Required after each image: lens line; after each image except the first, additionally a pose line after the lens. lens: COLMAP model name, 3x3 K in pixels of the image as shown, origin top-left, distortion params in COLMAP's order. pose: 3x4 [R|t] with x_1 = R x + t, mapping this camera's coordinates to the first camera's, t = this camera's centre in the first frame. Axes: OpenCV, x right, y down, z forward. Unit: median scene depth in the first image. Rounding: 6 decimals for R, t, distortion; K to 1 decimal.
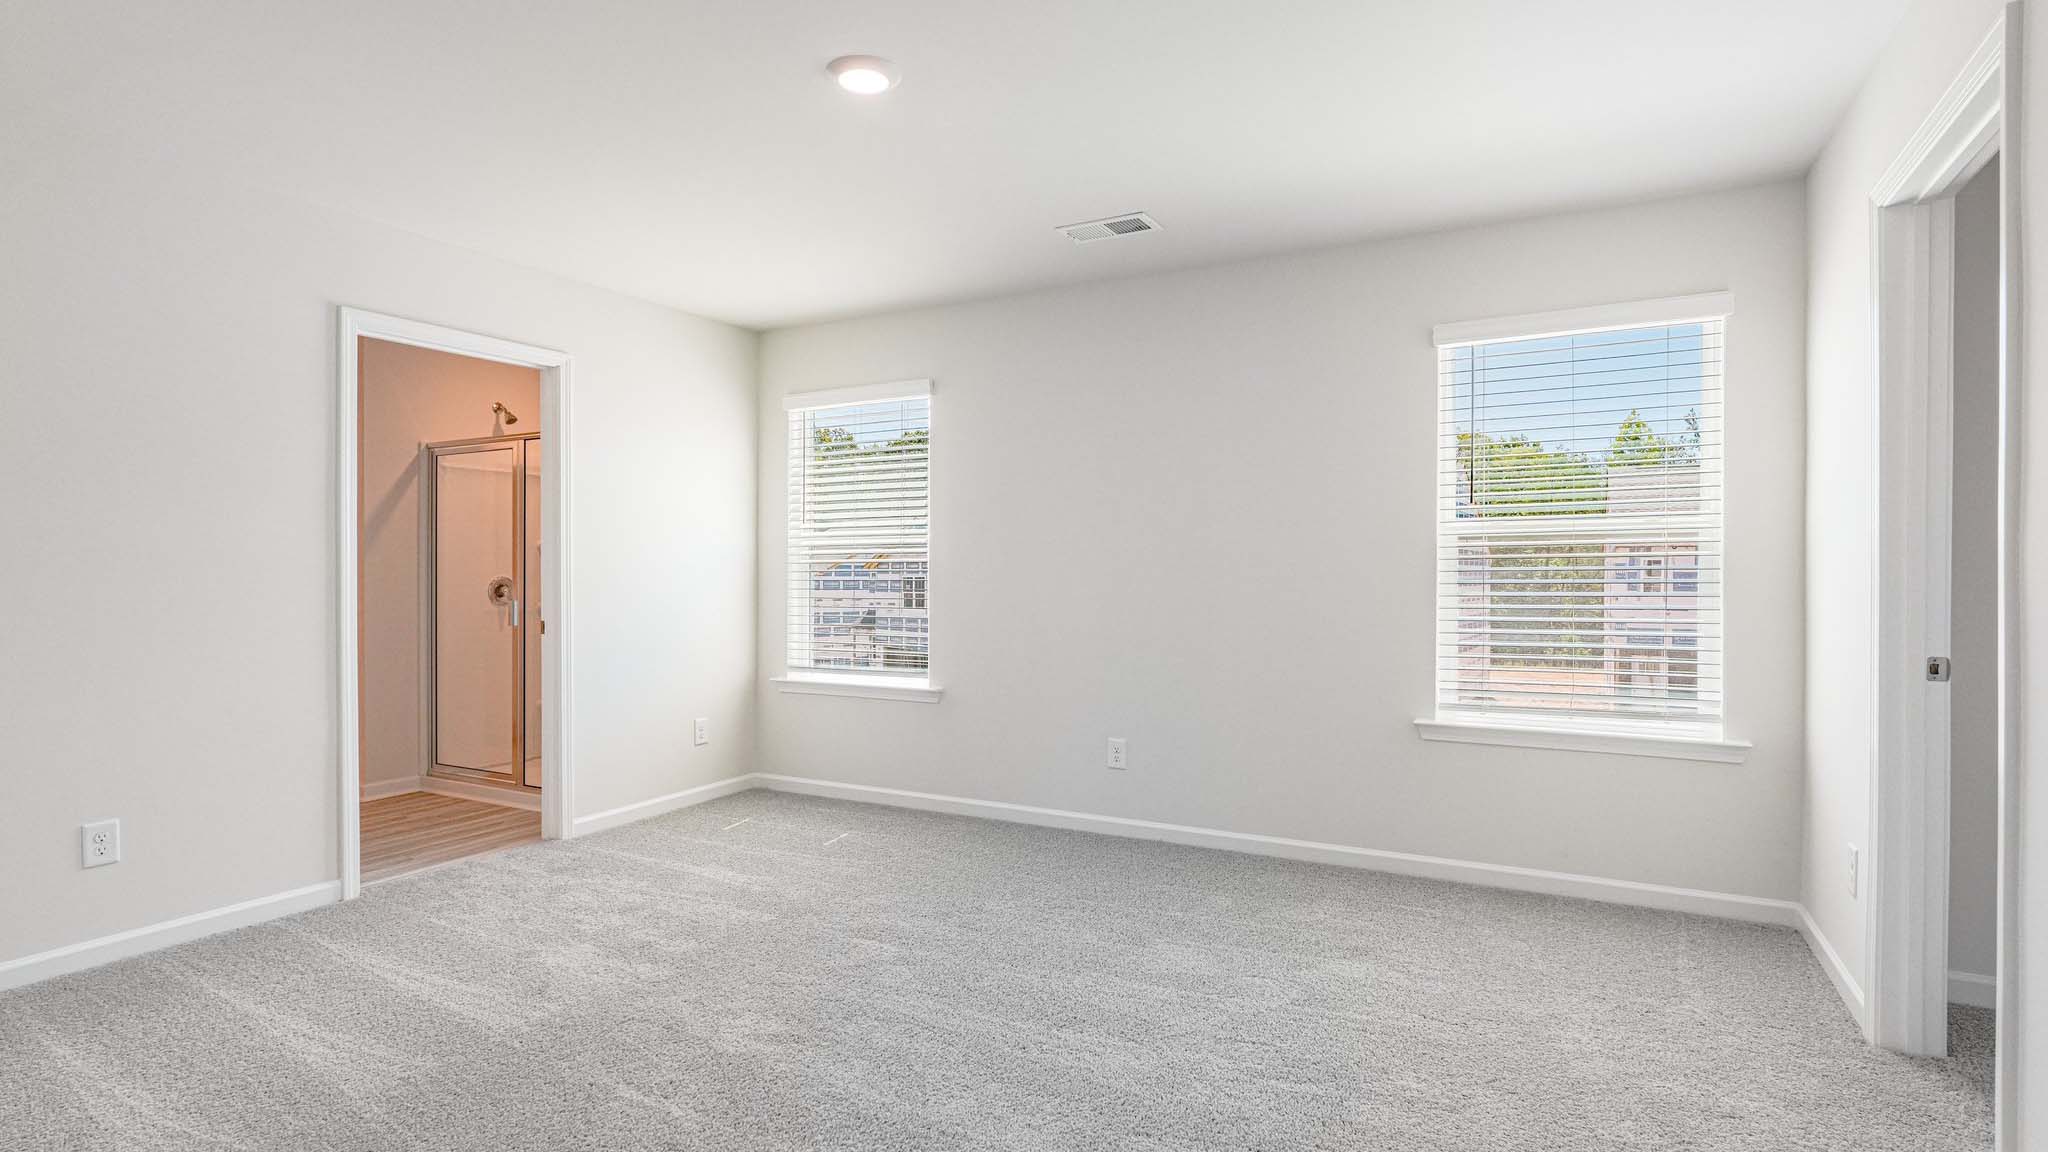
lens RADIAL K [[1005.5, 0, 1024.3], [0, 1005.5, 566.7], [0, 0, 1]] dist [-0.002132, 0.001260]
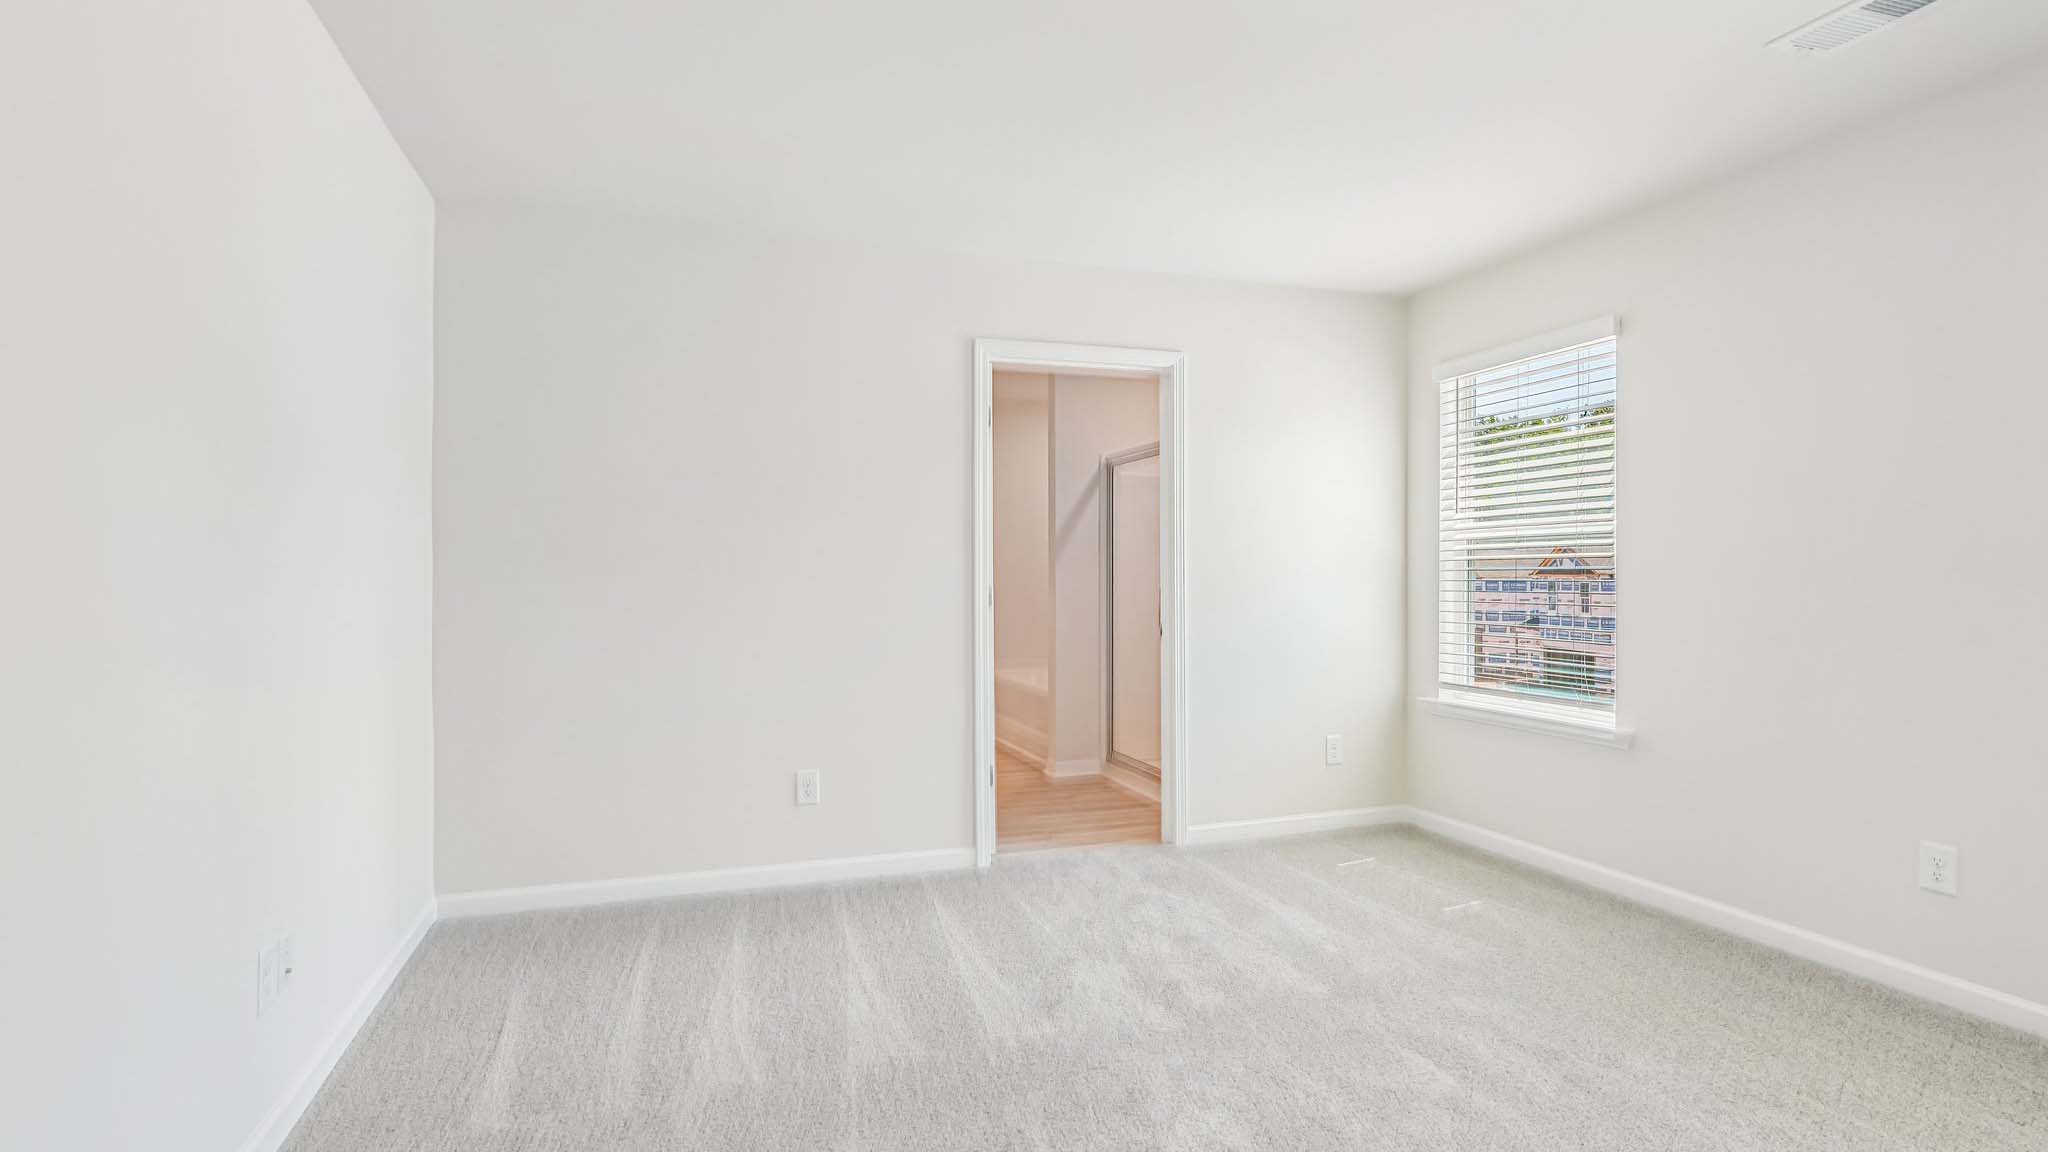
lens RADIAL K [[1005.5, 0, 1026.5], [0, 1005.5, 555.2], [0, 0, 1]] dist [-0.002132, 0.001260]
pose [[0.735098, -0.012407, -0.677848, 0.119733], [0.002358, 0.999873, -0.015744, 0.000413], [0.677957, 0.009975, 0.735034, 0.188492]]
